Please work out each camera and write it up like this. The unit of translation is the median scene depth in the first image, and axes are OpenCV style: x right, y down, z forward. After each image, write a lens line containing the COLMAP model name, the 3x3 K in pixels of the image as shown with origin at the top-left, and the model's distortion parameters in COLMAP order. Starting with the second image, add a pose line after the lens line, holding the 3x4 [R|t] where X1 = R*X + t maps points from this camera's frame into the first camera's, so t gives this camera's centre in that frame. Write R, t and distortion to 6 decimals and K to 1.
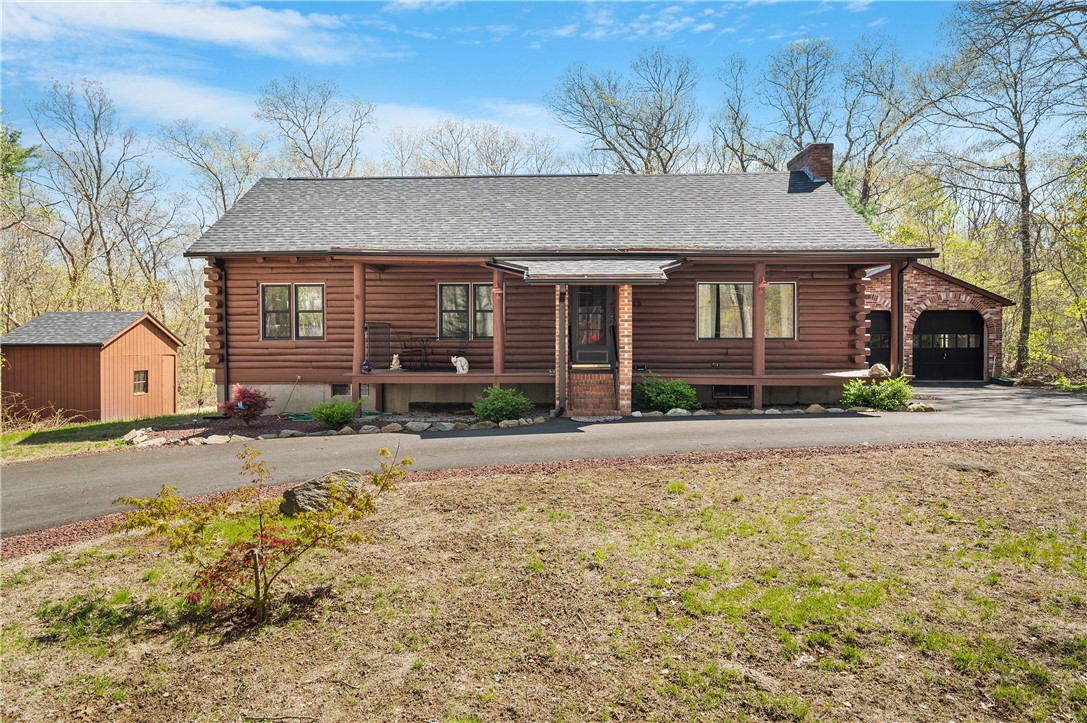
lens RADIAL K [[671.9, 0, 529.5], [0, 671.9, 361.9], [0, 0, 1]] dist [0.001699, 0.001364]
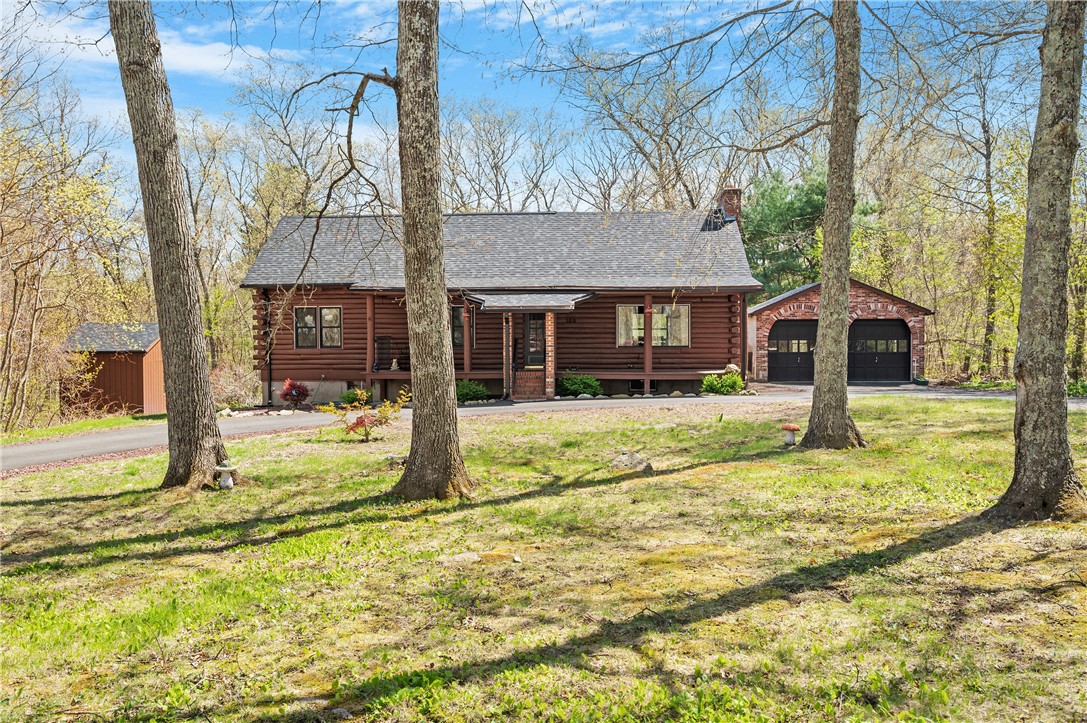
lens RADIAL K [[946.1, 0, 541.0], [0, 946.1, 383.8], [0, 0, 1]] dist [0.006222, 0.000122]
pose [[0.999820, -0.002603, -0.018776, 0.131513], [0.002841, 0.999916, 0.012678, 0.015736], [0.018741, -0.012729, 0.999743, -0.904756]]
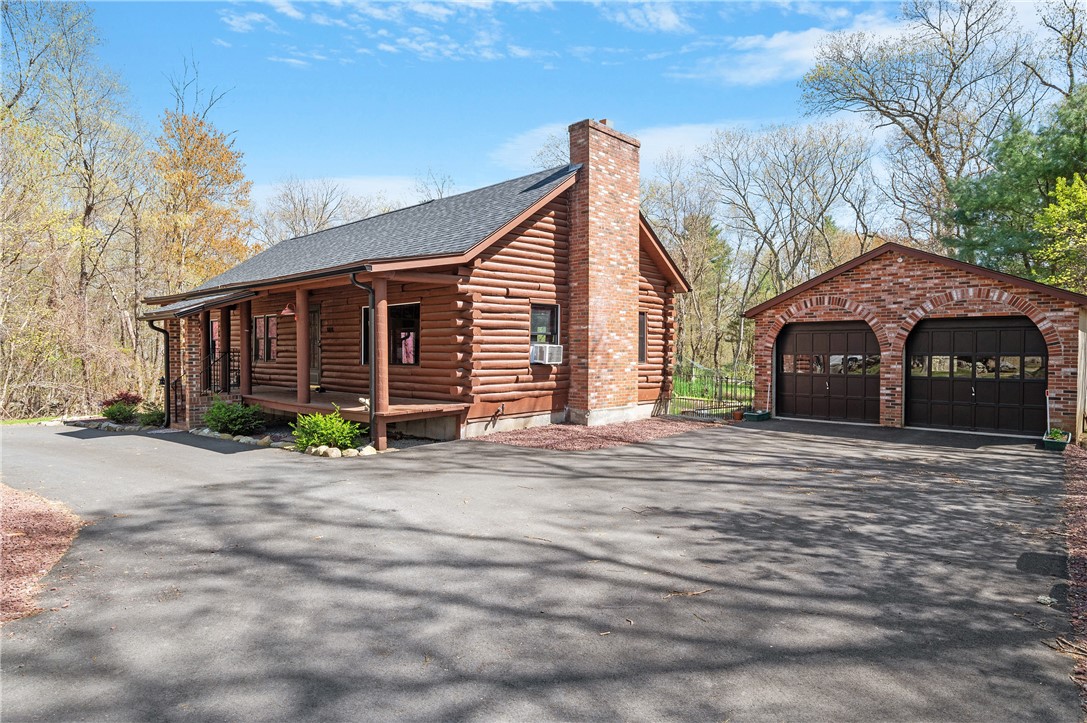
lens RADIAL K [[629.2, 0, 543.5], [0, 629.2, 361.5], [0, 0, 1]] dist [0.001836, -0.001374]
pose [[0.754746, 0.012549, -0.655898, 1.063396], [-0.021231, 0.999761, -0.005304, -0.037742], [0.655674, 0.017929, 0.754831, 0.472659]]
